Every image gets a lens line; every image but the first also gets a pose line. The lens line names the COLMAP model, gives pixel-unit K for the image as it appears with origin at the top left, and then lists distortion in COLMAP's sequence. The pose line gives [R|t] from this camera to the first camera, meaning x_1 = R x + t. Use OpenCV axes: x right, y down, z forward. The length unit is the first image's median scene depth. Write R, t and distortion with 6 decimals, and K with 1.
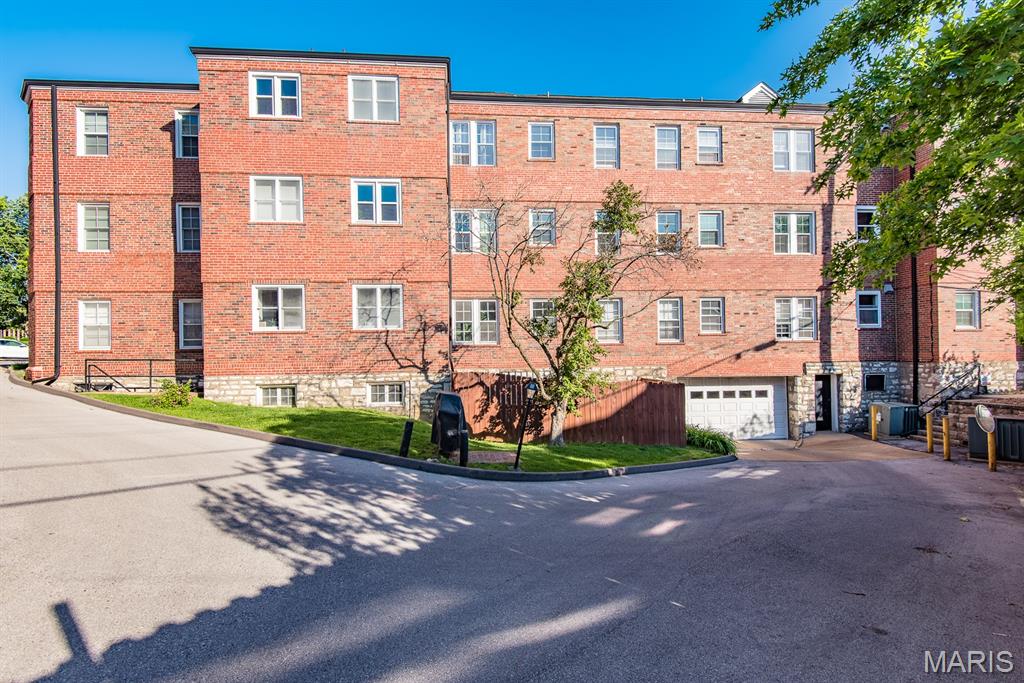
lens RADIAL K [[472.9, 0, 513.8], [0, 472.9, 357.8], [0, 0, 1]] dist [0.027672, -0.012246]
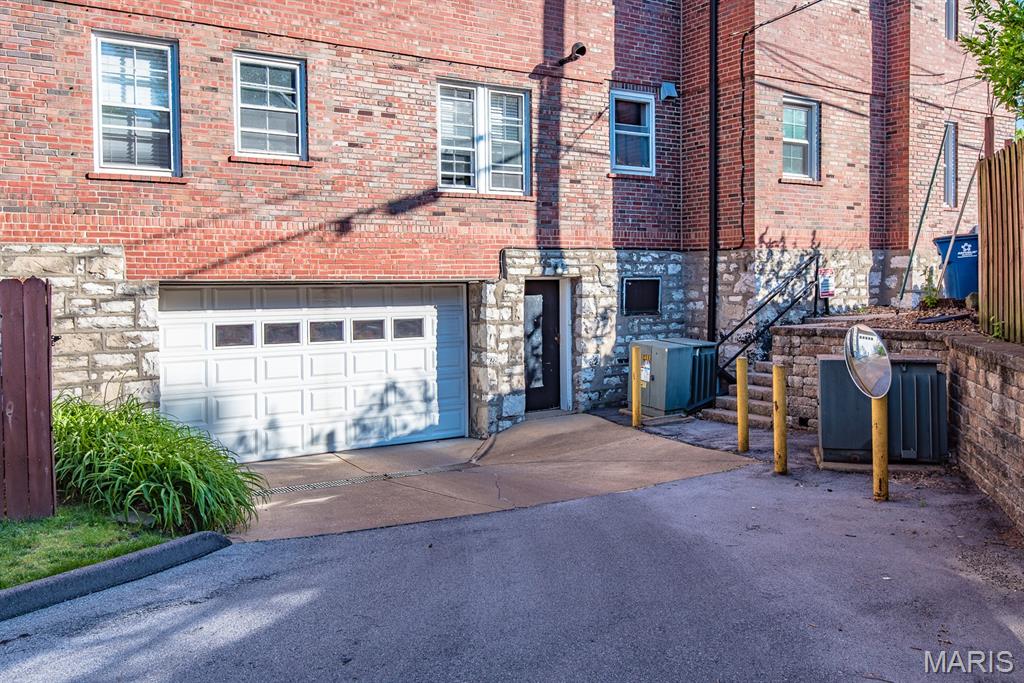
lens RADIAL K [[819.0, 0, 512.0], [0, 819.0, 341.5], [0, 0, 1]] dist [0.076922, -0.000431]
pose [[0.891984, -0.026781, 0.451272, 0.297506], [0.001849, 0.998451, 0.055599, 0.050438], [-0.452062, -0.048759, 0.890653, 0.367561]]
